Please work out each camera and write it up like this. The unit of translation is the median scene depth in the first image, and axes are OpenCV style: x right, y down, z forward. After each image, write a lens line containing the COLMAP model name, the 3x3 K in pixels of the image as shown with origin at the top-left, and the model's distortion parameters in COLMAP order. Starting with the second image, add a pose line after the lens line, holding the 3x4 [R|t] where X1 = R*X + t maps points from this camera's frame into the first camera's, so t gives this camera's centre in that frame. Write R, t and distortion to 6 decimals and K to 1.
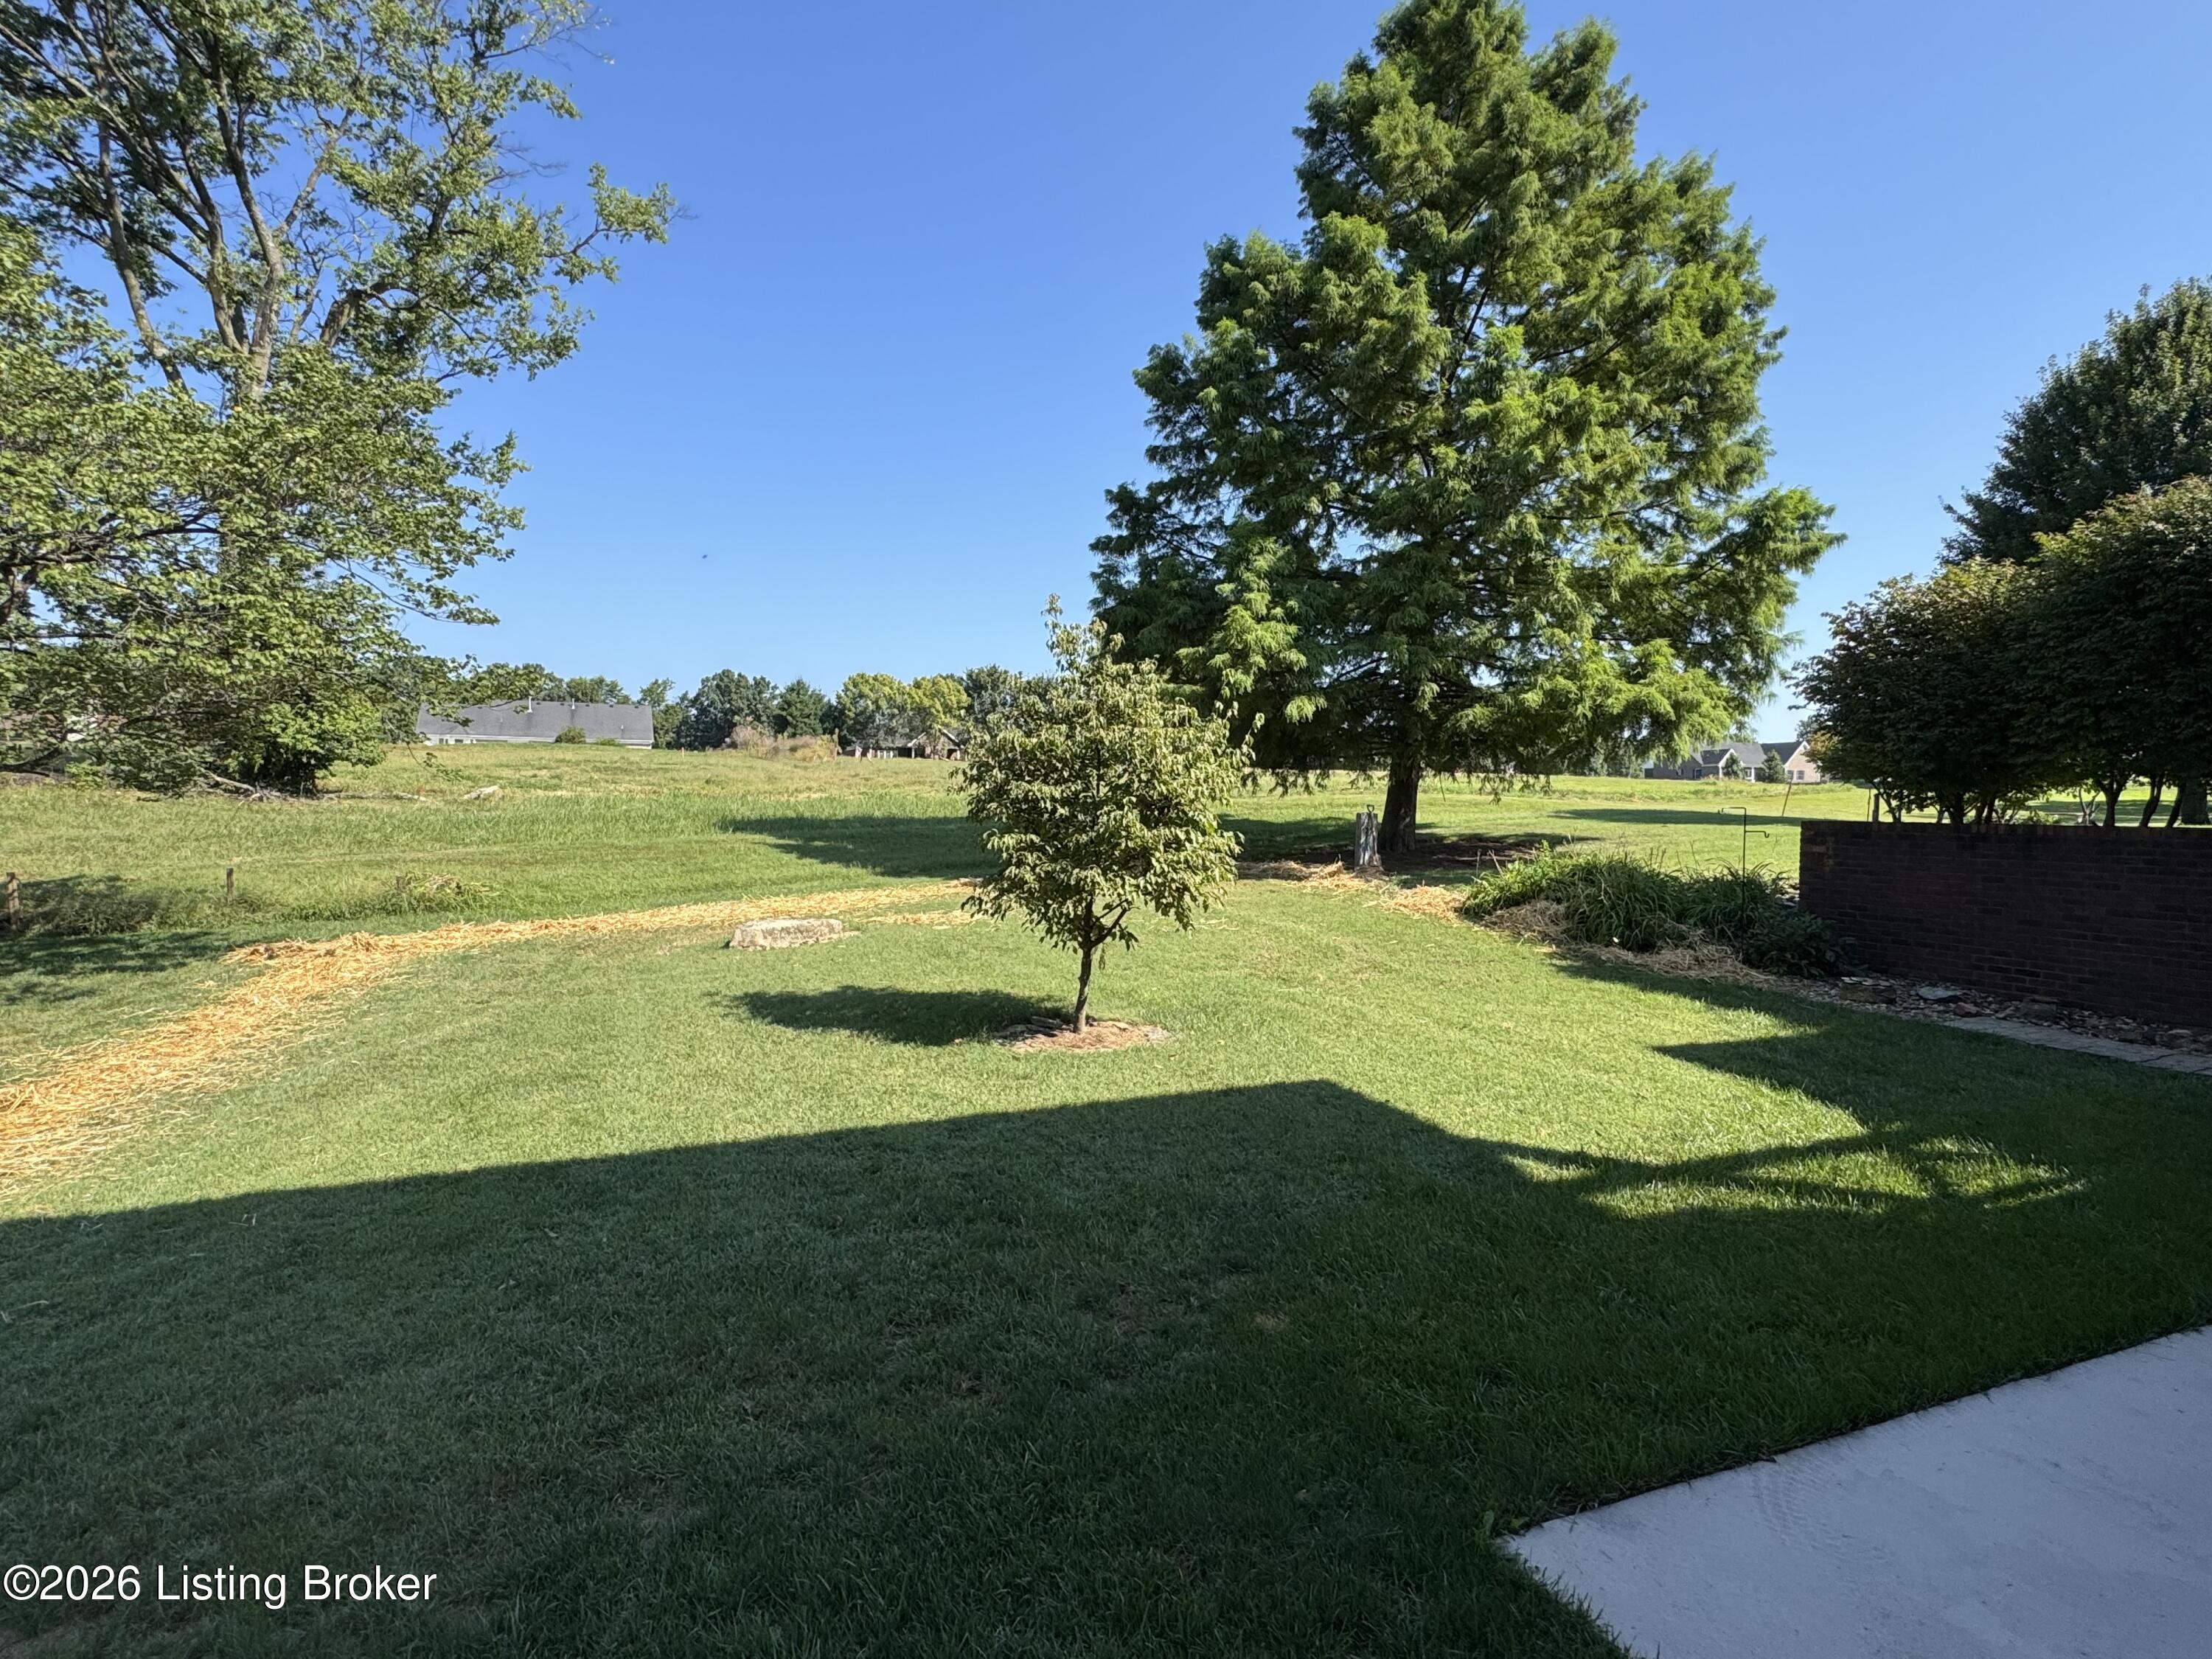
lens RADIAL K [[1185.0, 0, 1106.0], [0, 1185.0, 829.5], [0, 0, 1]] dist [0.001579, 0.001015]
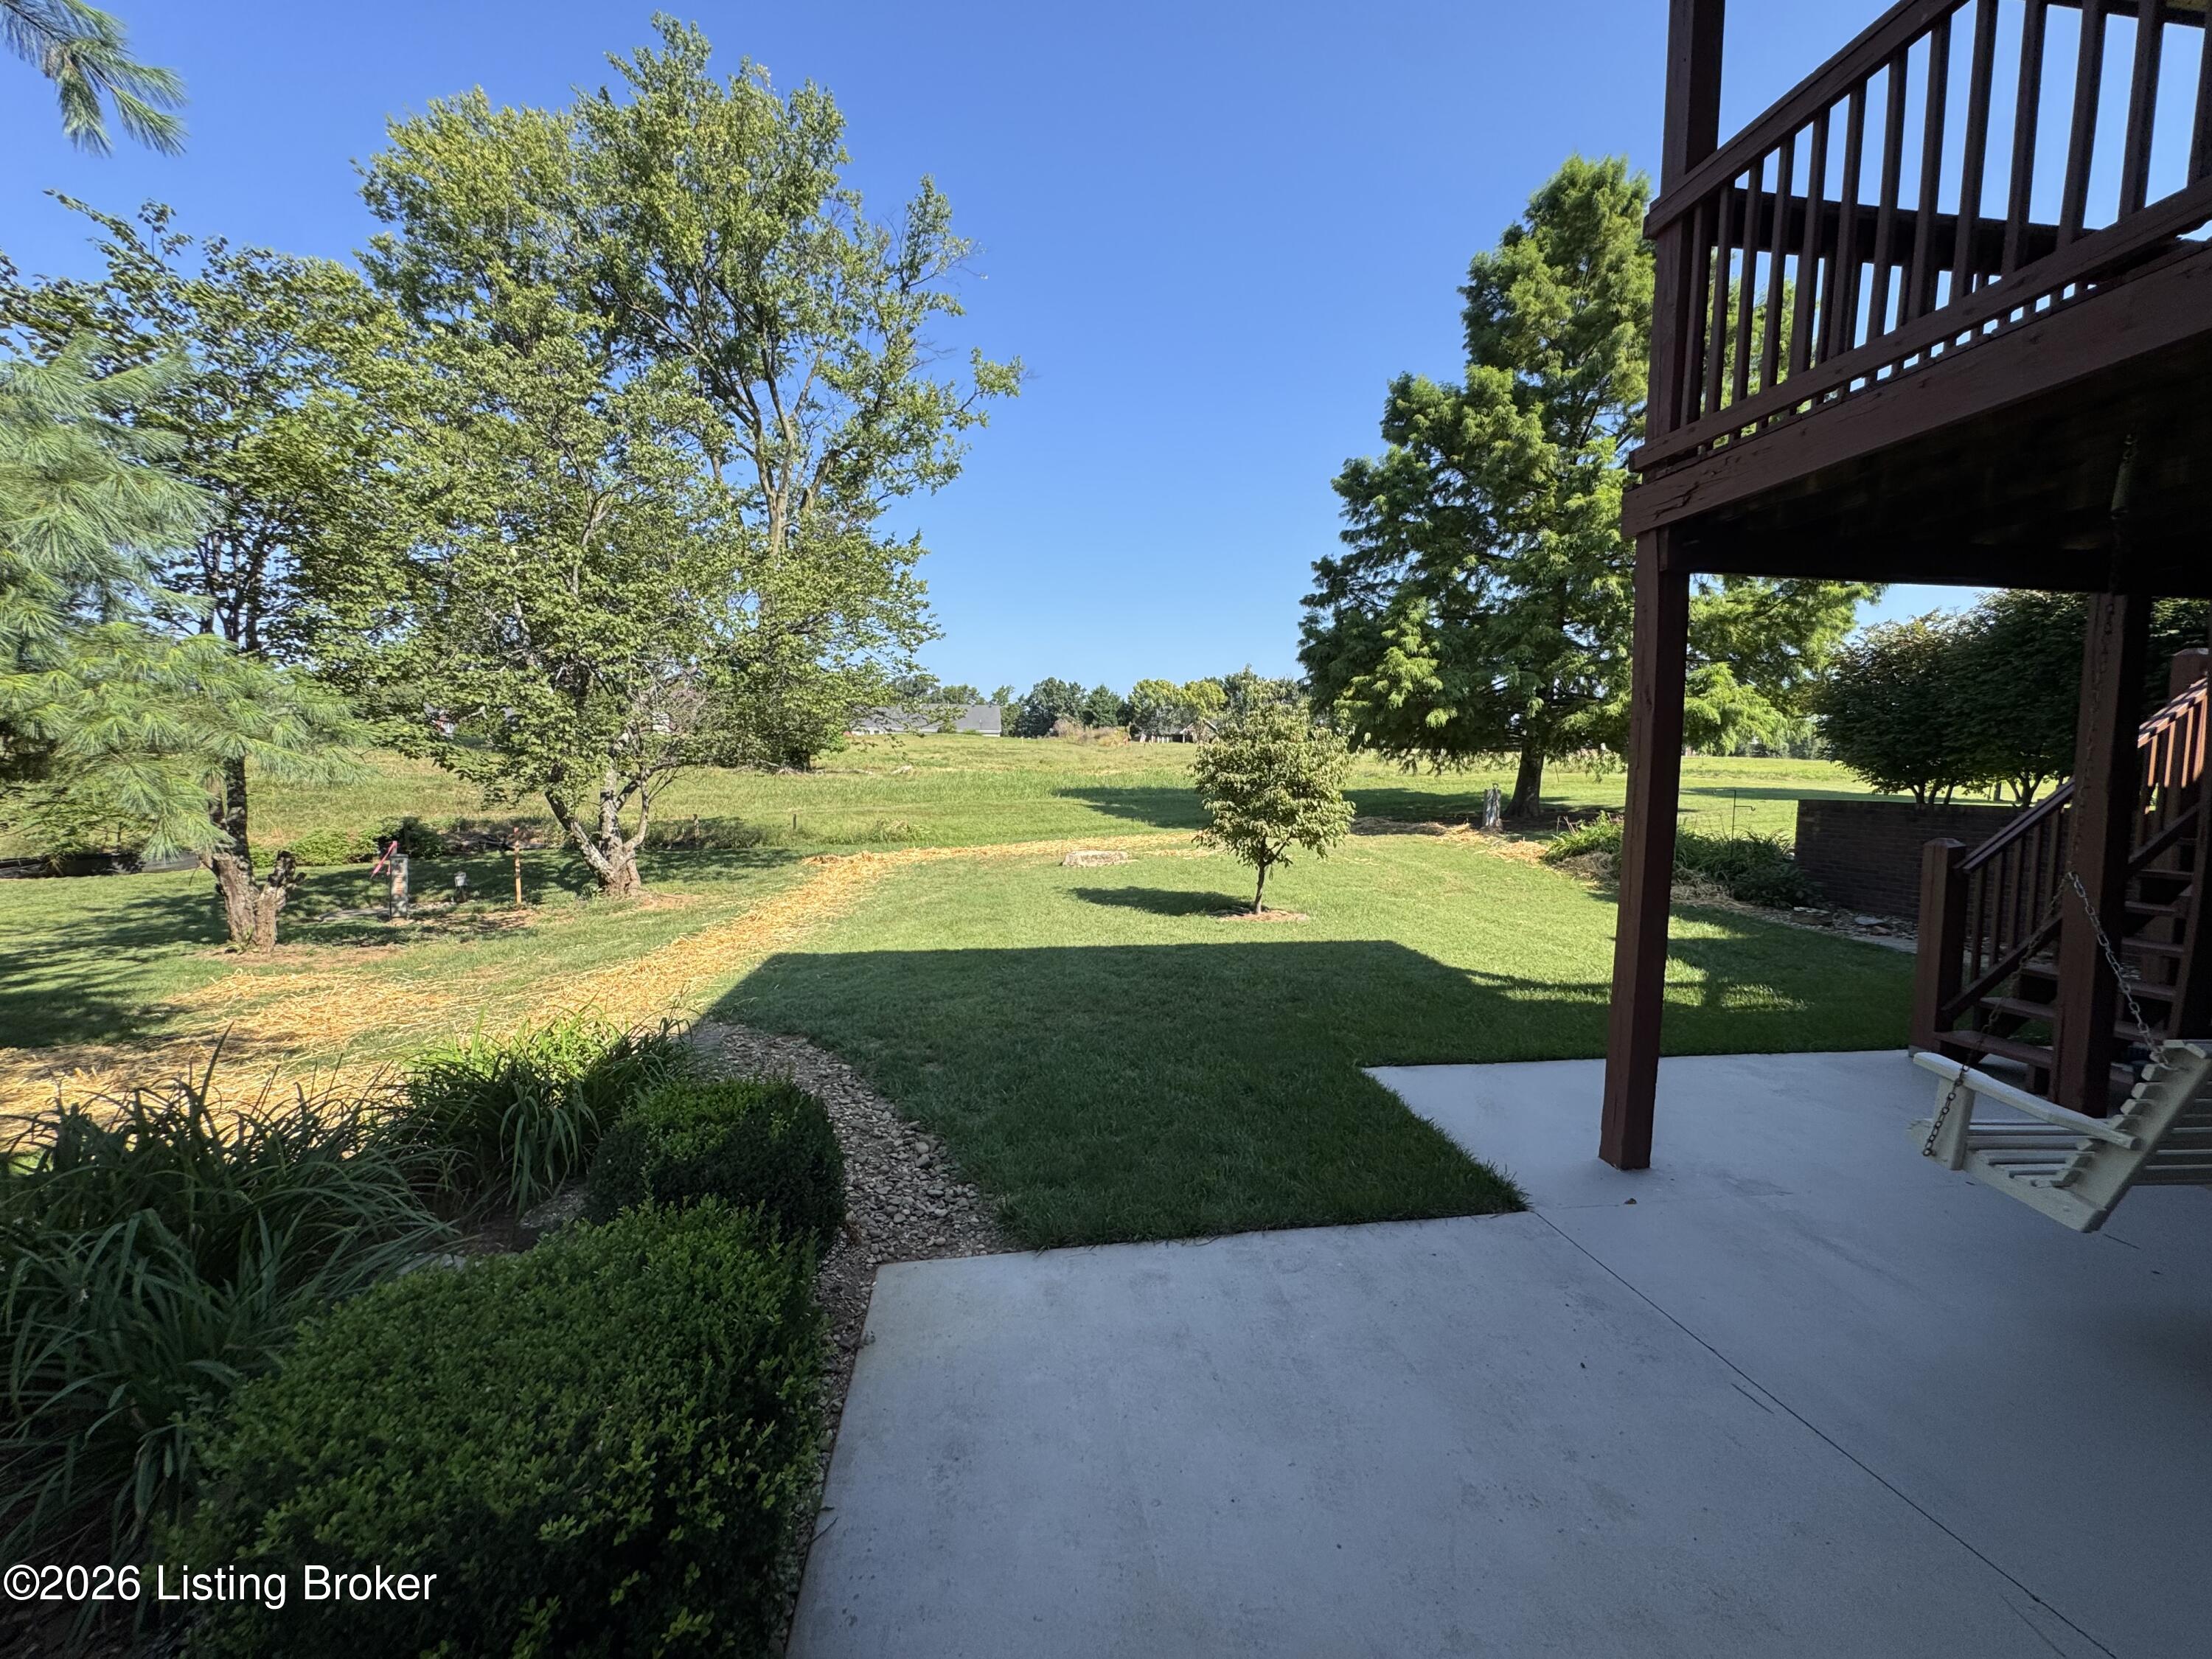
lens RADIAL K [[898.1, 0, 1112.8], [0, 898.1, 823.3], [0, 0, 1]] dist [0.000528, 0.000107]
pose [[0.971378, 0.019719, -0.236720, 0.035308], [-0.012621, 0.999425, 0.031464, -0.001383], [0.237204, -0.027575, 0.971068, -0.148097]]
